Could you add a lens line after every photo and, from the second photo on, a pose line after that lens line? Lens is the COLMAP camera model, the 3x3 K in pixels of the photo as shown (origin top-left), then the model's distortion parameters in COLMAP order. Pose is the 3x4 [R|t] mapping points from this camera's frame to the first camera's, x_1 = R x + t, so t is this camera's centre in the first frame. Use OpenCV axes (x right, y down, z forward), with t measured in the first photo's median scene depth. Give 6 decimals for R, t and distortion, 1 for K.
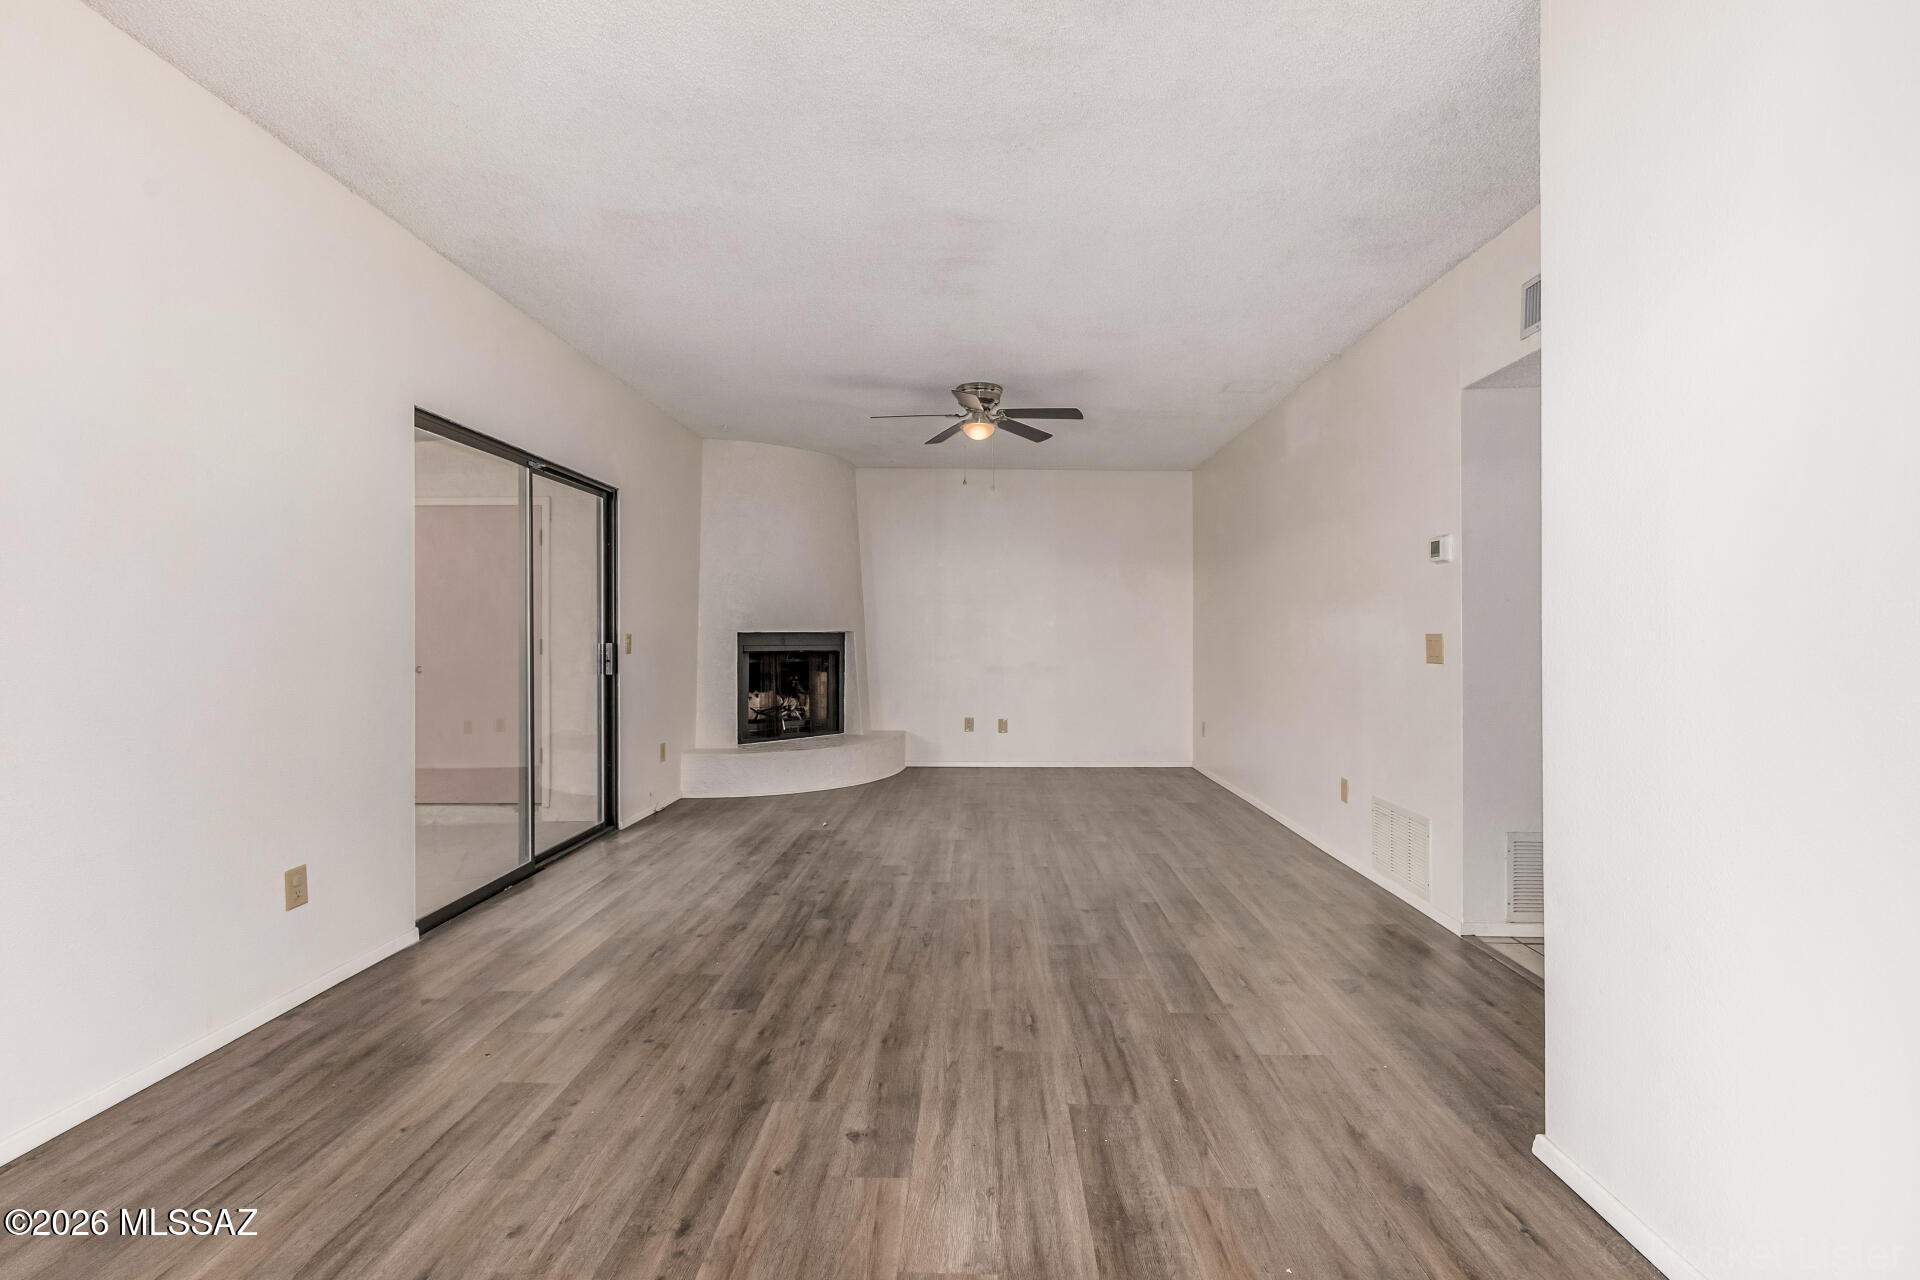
lens RADIAL K [[829.5, 0, 960.9], [0, 829.5, 642.0], [0, 0, 1]] dist [0.010131, -0.002086]
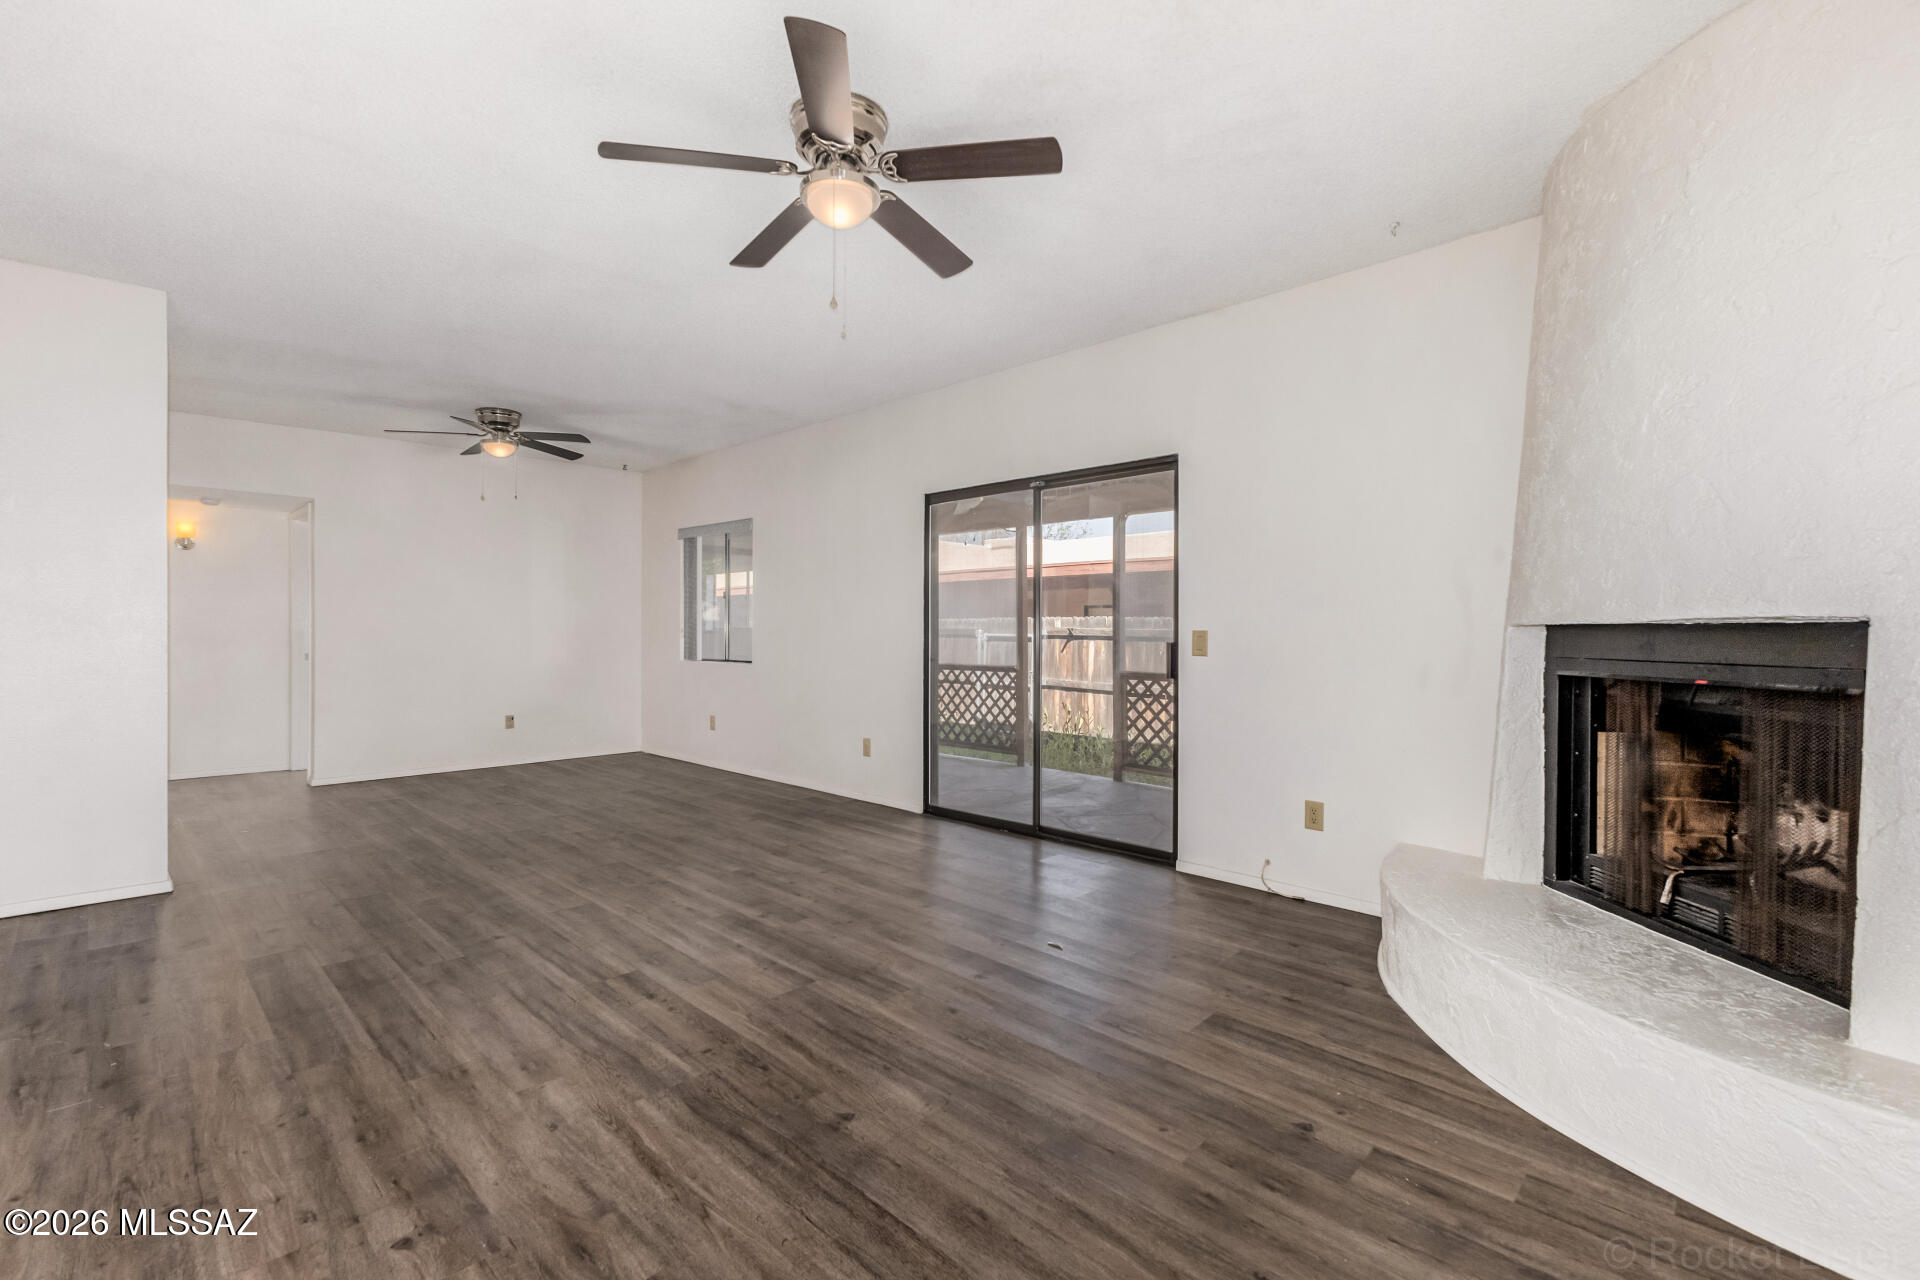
lens RADIAL K [[829.5, 0, 961.8], [0, 829.5, 639.8], [0, 0, 1]] dist [0.010131, -0.002086]
pose [[-0.673887, 0.002474, -0.738830, 0.397800], [-0.010601, 0.999859, 0.013017, -0.010262], [0.738758, 0.016605, -0.673766, 1.646831]]
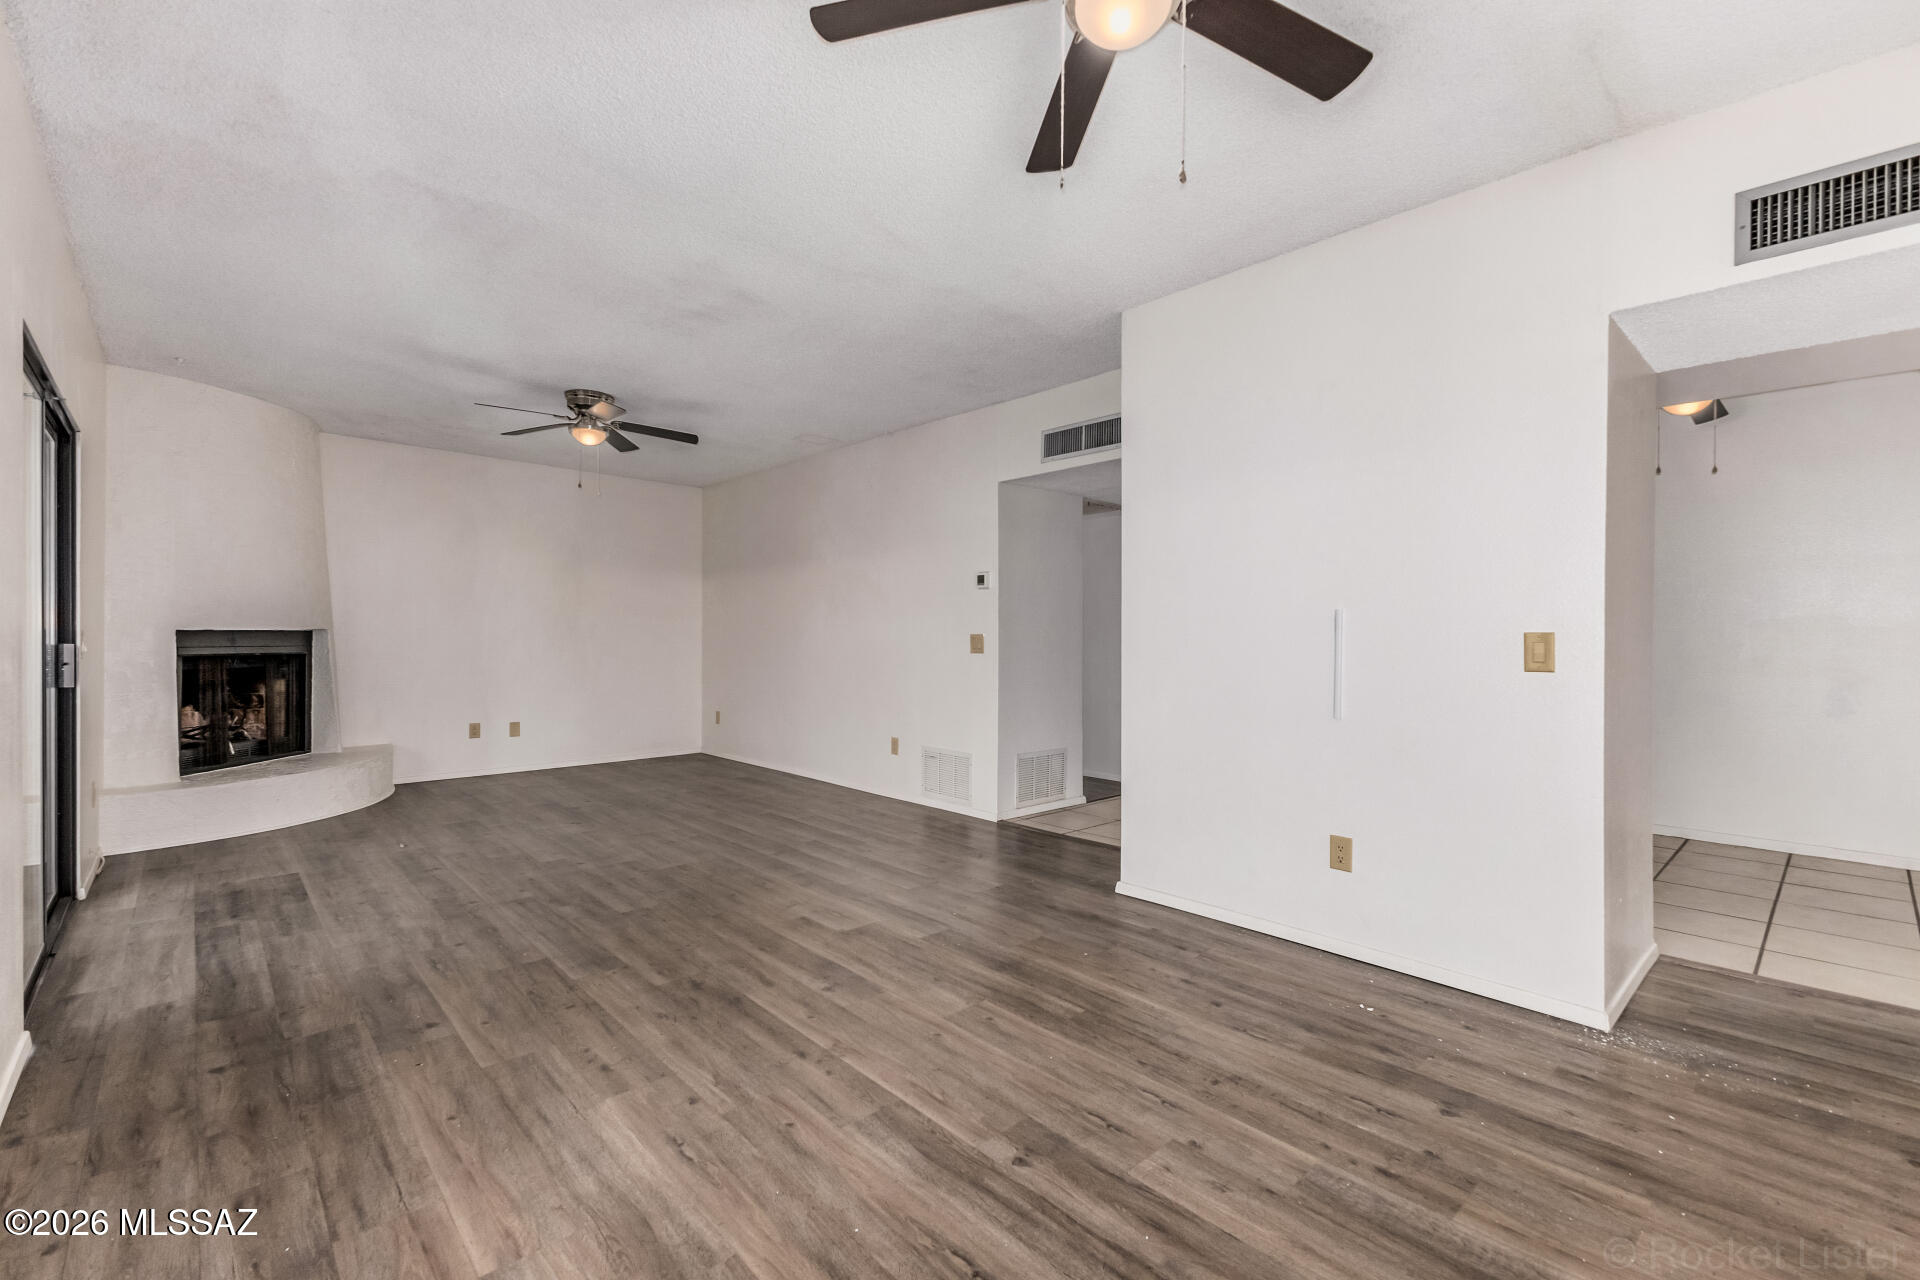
lens RADIAL K [[829.5, 0, 957.6], [0, 829.5, 646.5], [0, 0, 1]] dist [0.010131, -0.002086]
pose [[0.718678, -0.008625, 0.695289, -0.435993], [0.004580, 0.999960, 0.007670, 0.001378], [-0.695328, -0.002328, 0.718689, -0.076056]]
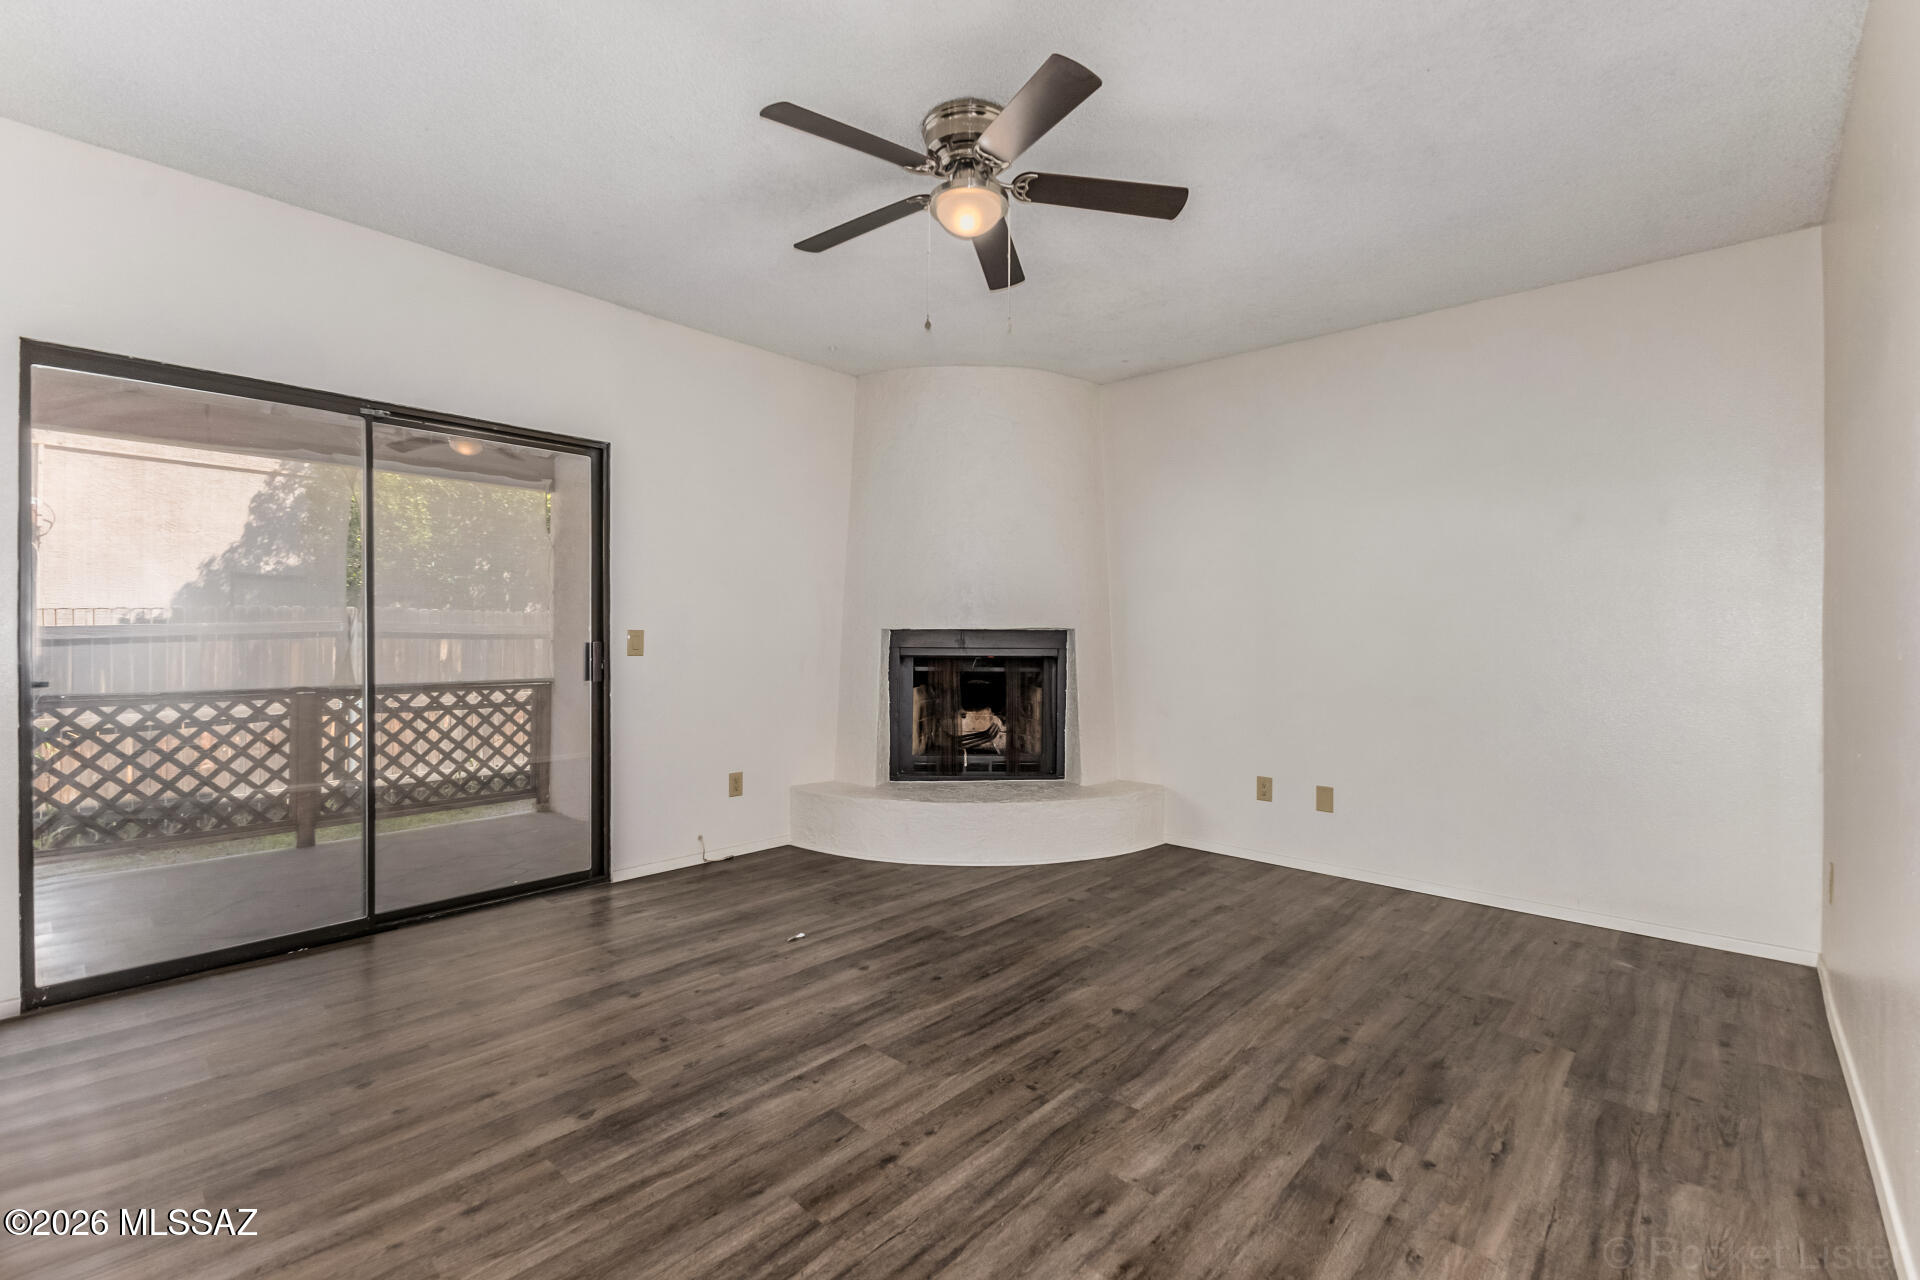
lens RADIAL K [[829.5, 0, 955.7], [0, 829.5, 648.8], [0, 0, 1]] dist [0.010131, -0.002086]
pose [[0.749751, 0.012960, -0.661594, 0.404598], [-0.008480, 0.999914, 0.009977, -0.003161], [0.661666, -0.001870, 0.749796, 0.749141]]
